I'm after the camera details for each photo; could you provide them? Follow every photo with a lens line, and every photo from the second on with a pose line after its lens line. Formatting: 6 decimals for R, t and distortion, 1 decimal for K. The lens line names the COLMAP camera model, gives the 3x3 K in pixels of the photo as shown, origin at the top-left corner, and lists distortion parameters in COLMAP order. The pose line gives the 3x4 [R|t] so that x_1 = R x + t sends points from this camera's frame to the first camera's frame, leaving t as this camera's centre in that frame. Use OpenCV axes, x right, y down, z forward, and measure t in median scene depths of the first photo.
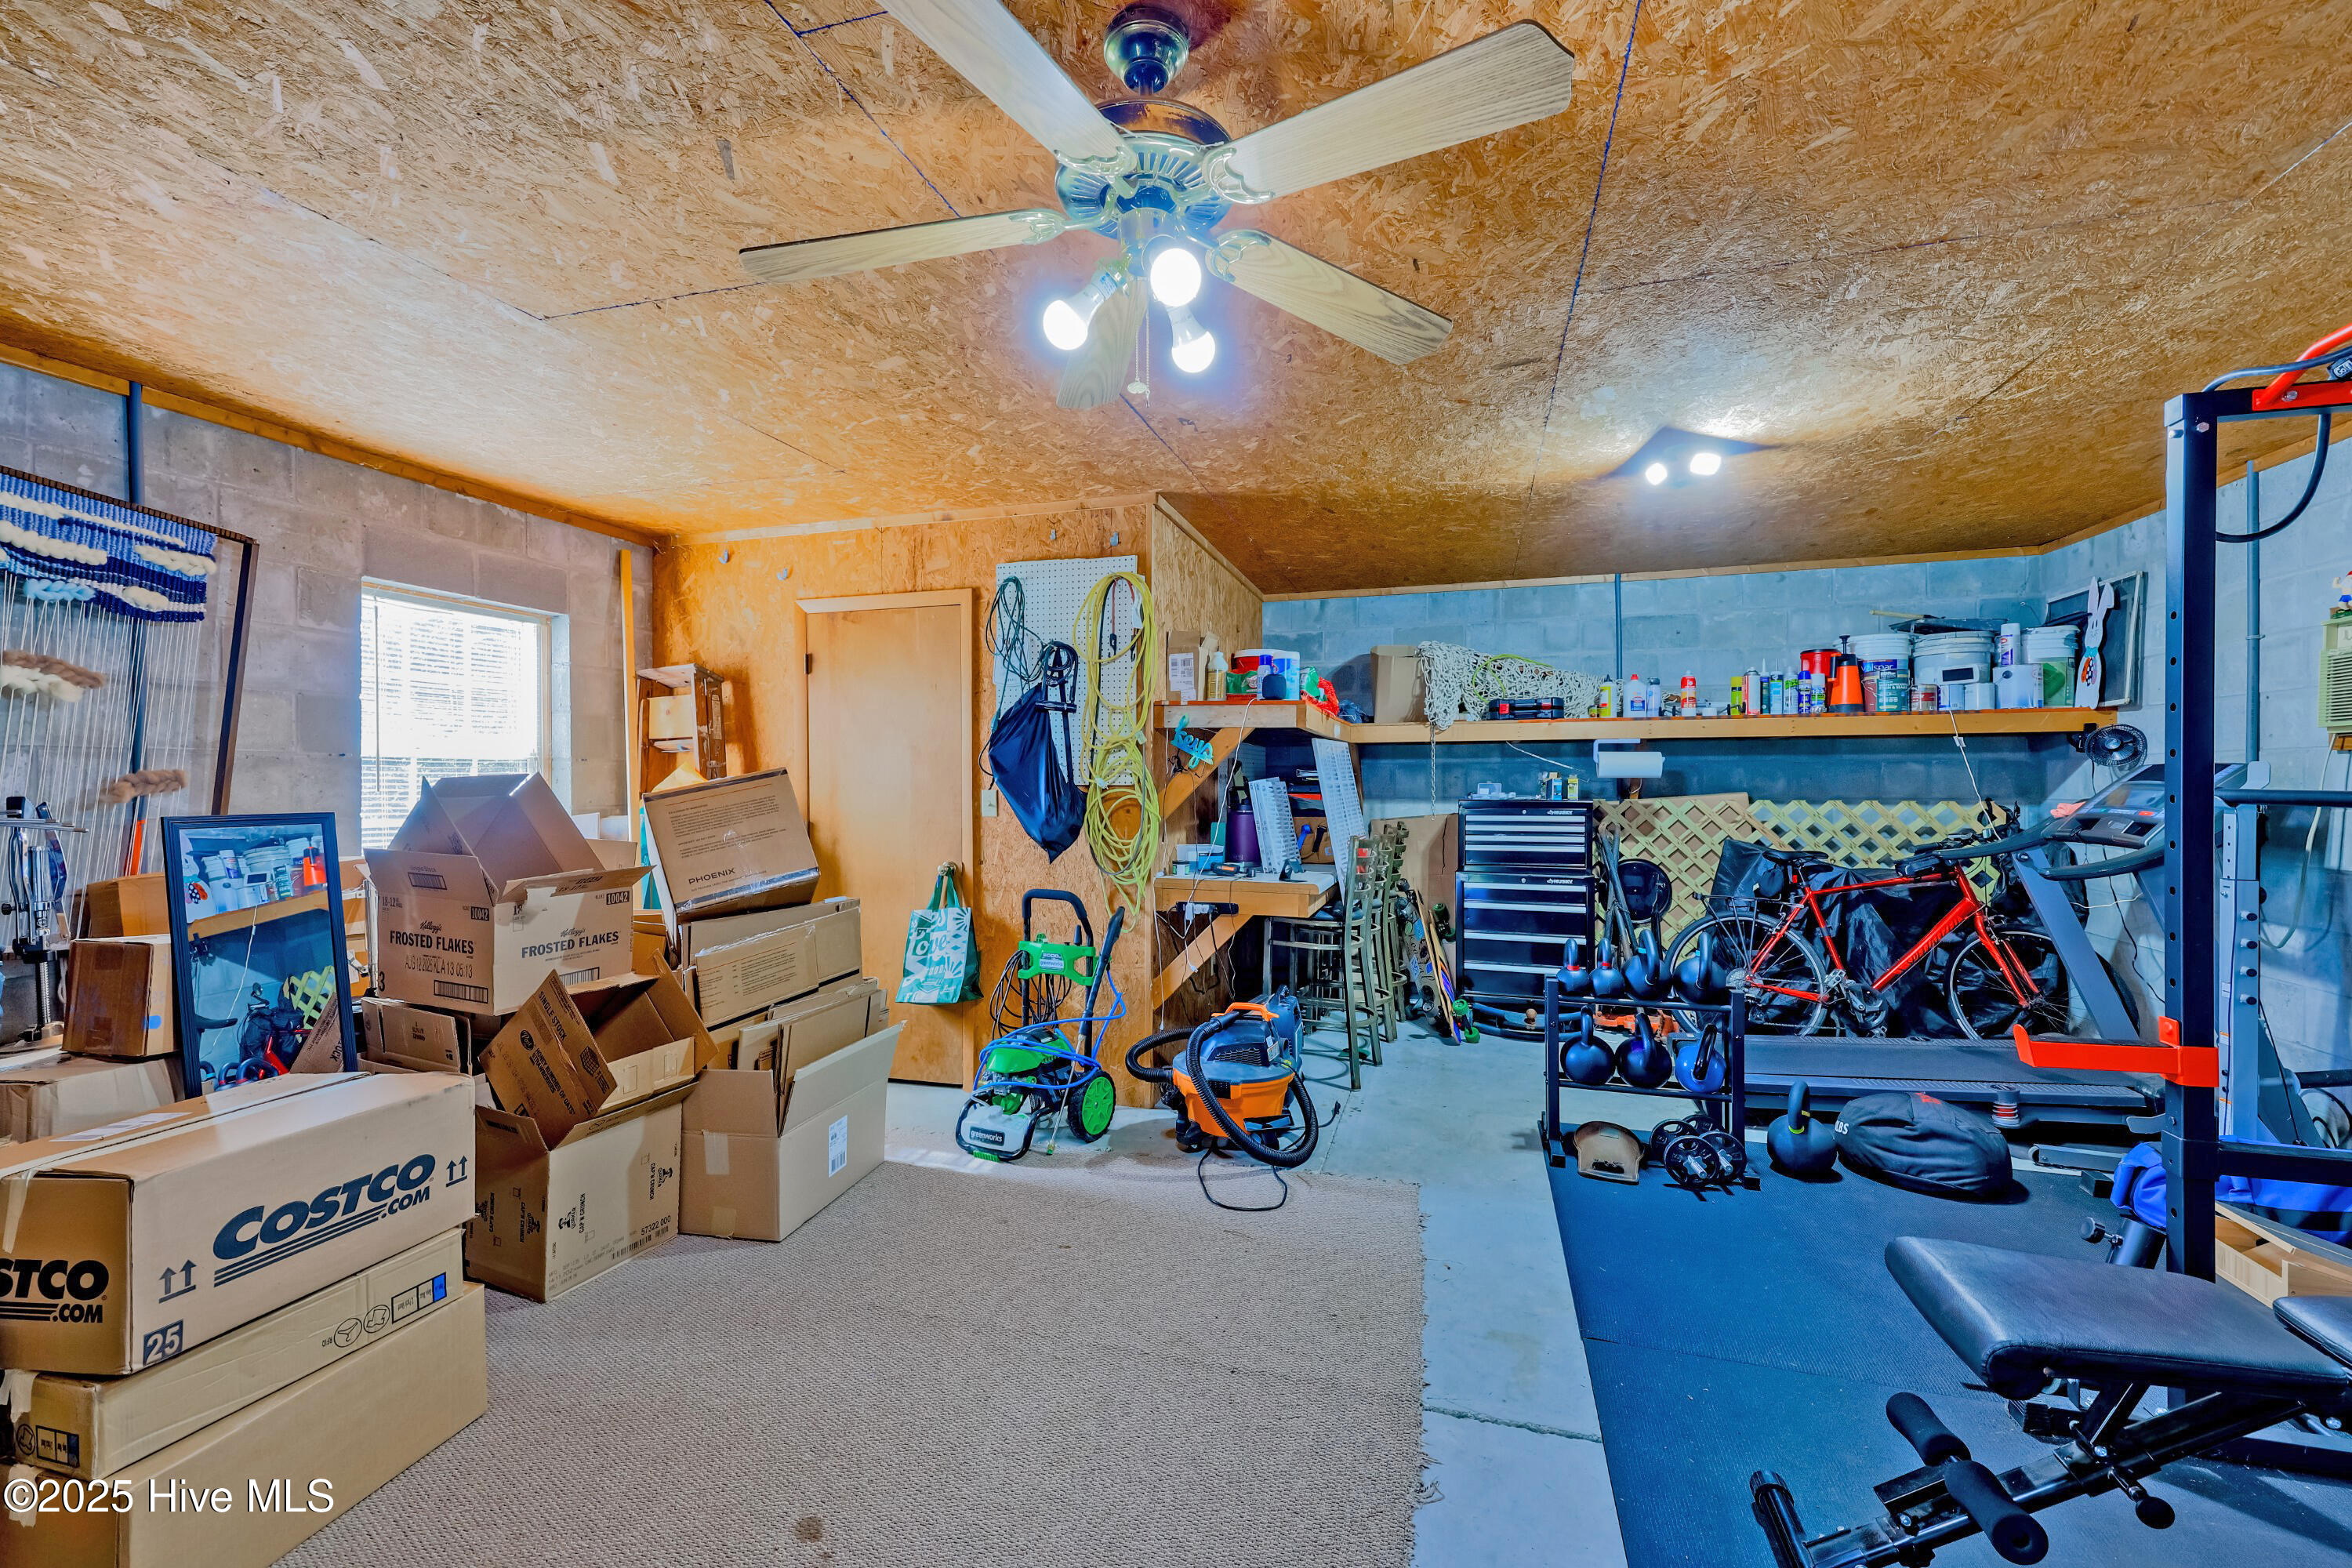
lens RADIAL K [[898.0, 0, 1204.0], [0, 898.0, 784.3], [0, 0, 1]] dist [0.001912, -0.004182]
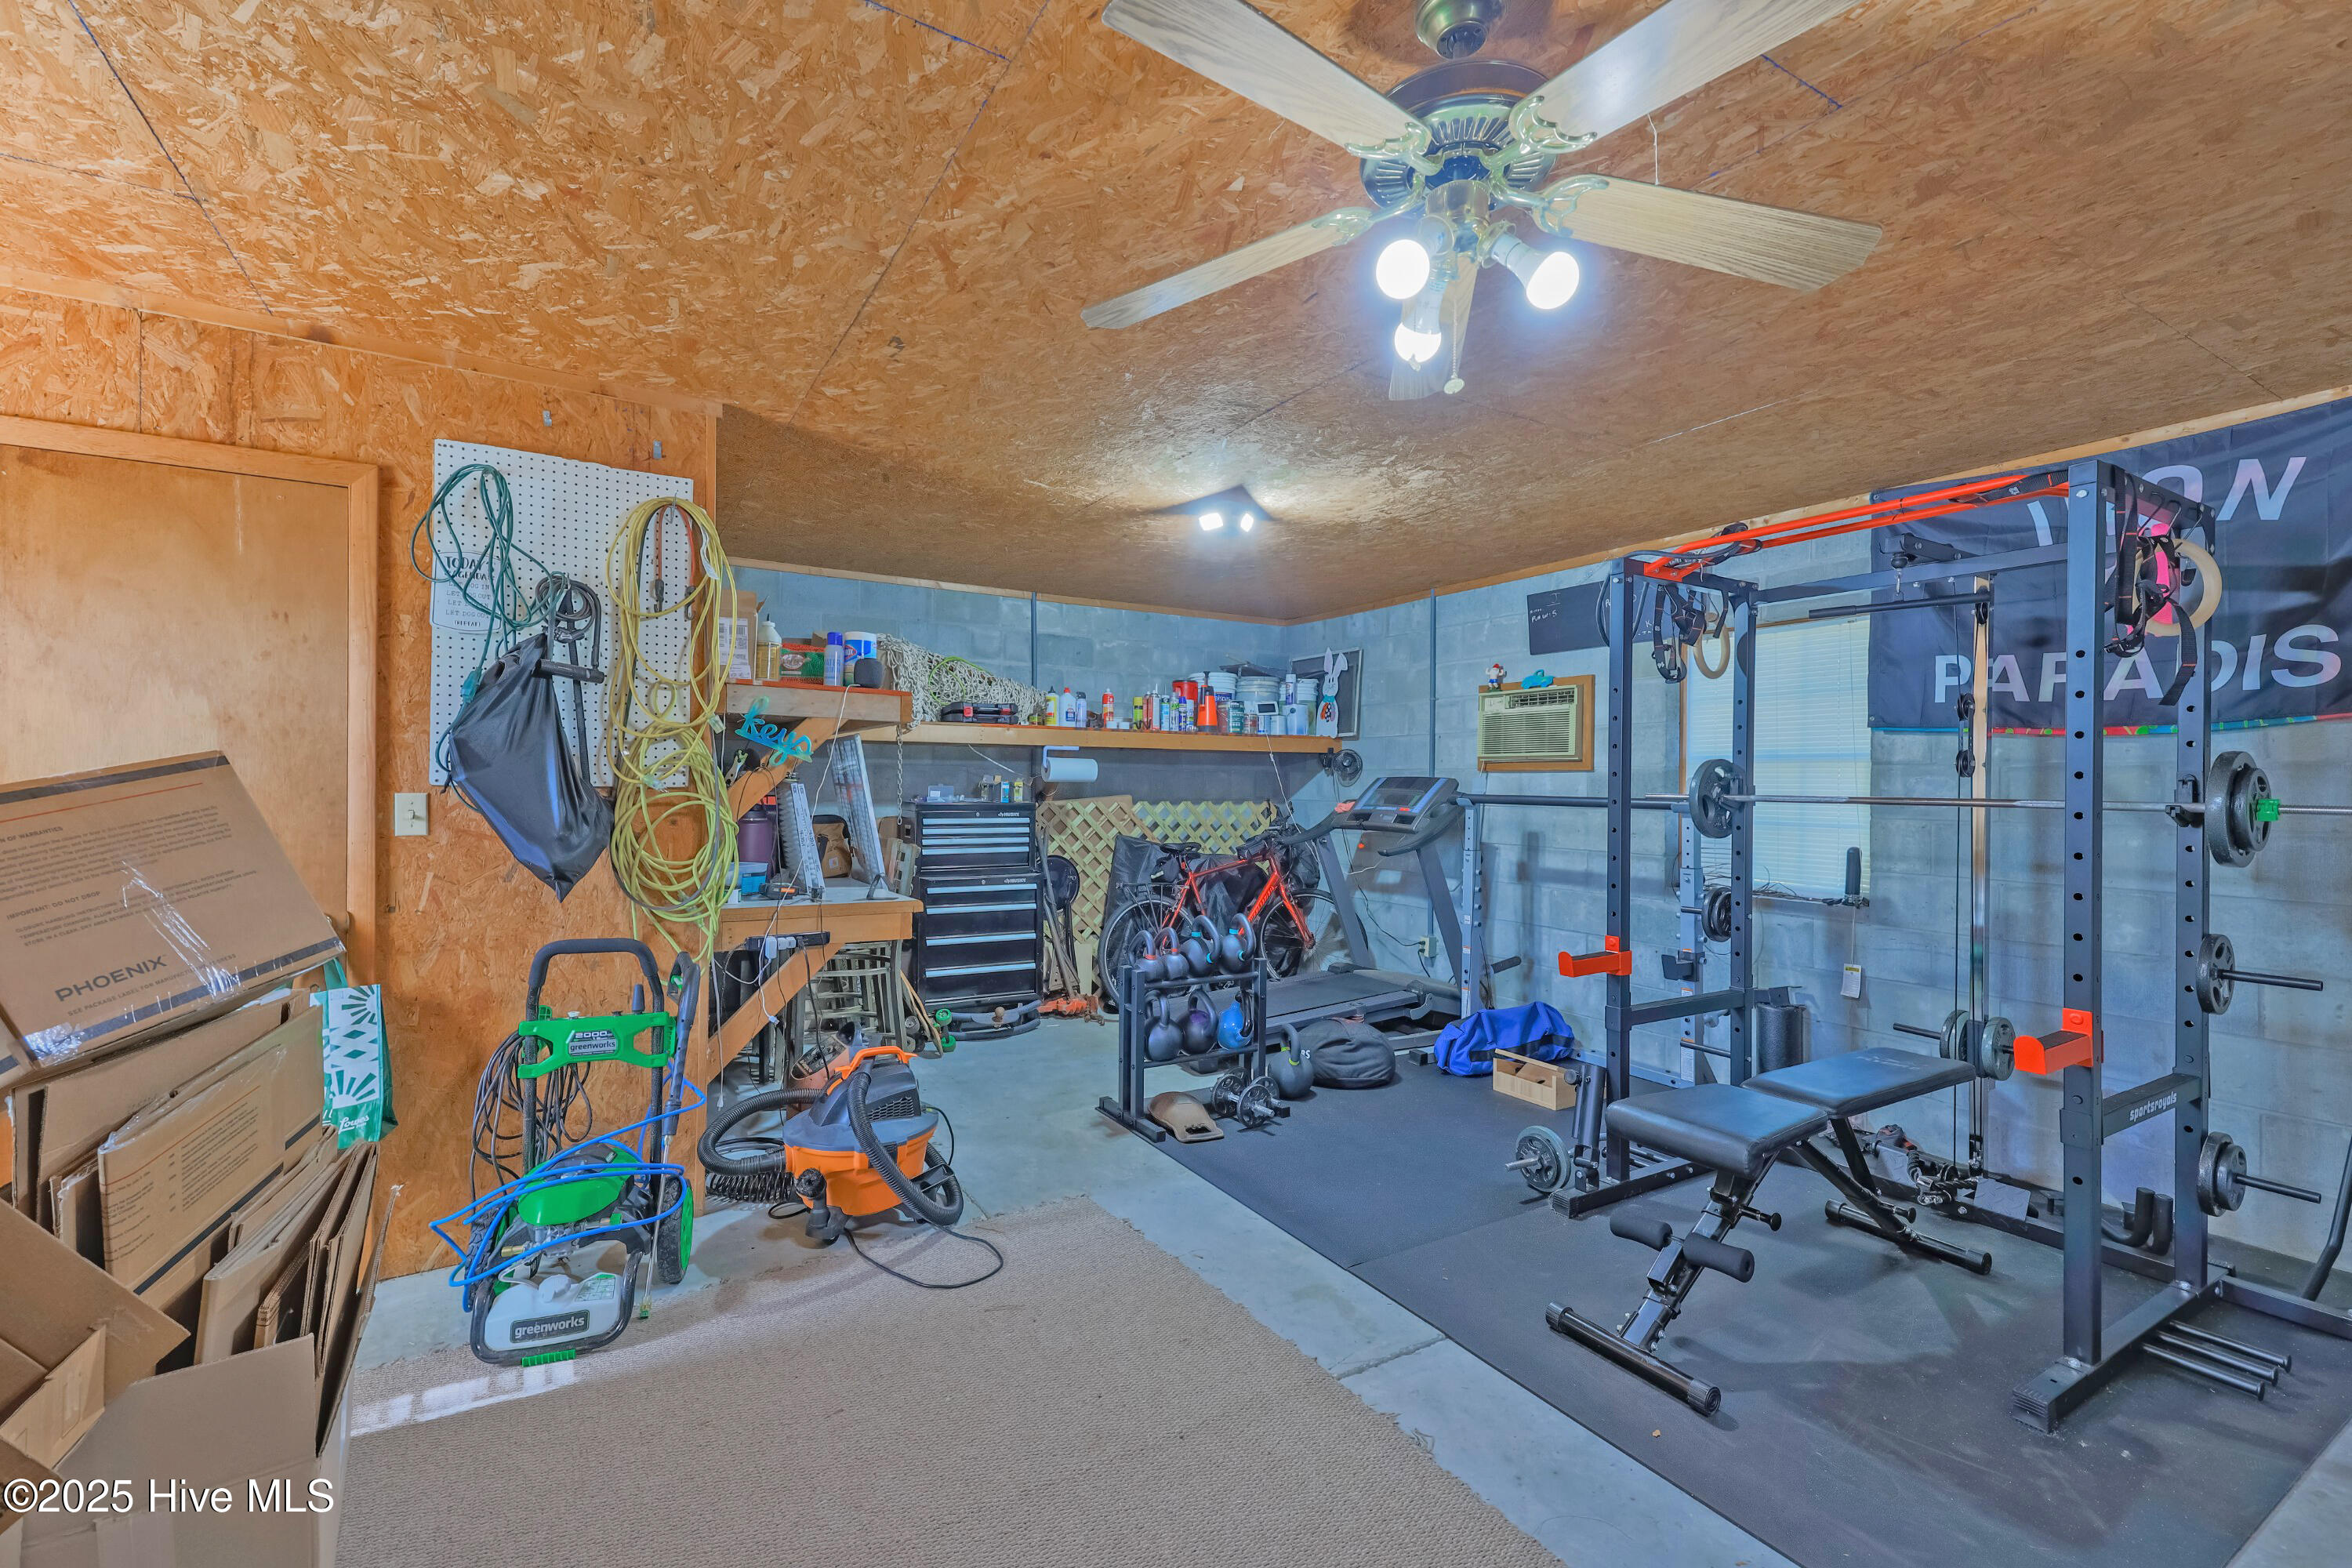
lens RADIAL K [[898.0, 0, 1204.0], [0, 898.0, 784.3], [0, 0, 1]] dist [0.001912, -0.004182]
pose [[0.713348, 0.008786, 0.700755, -0.278581], [-0.008079, 0.999958, -0.004313, -0.001419], [-0.700764, -0.002584, 0.713389, 0.159506]]
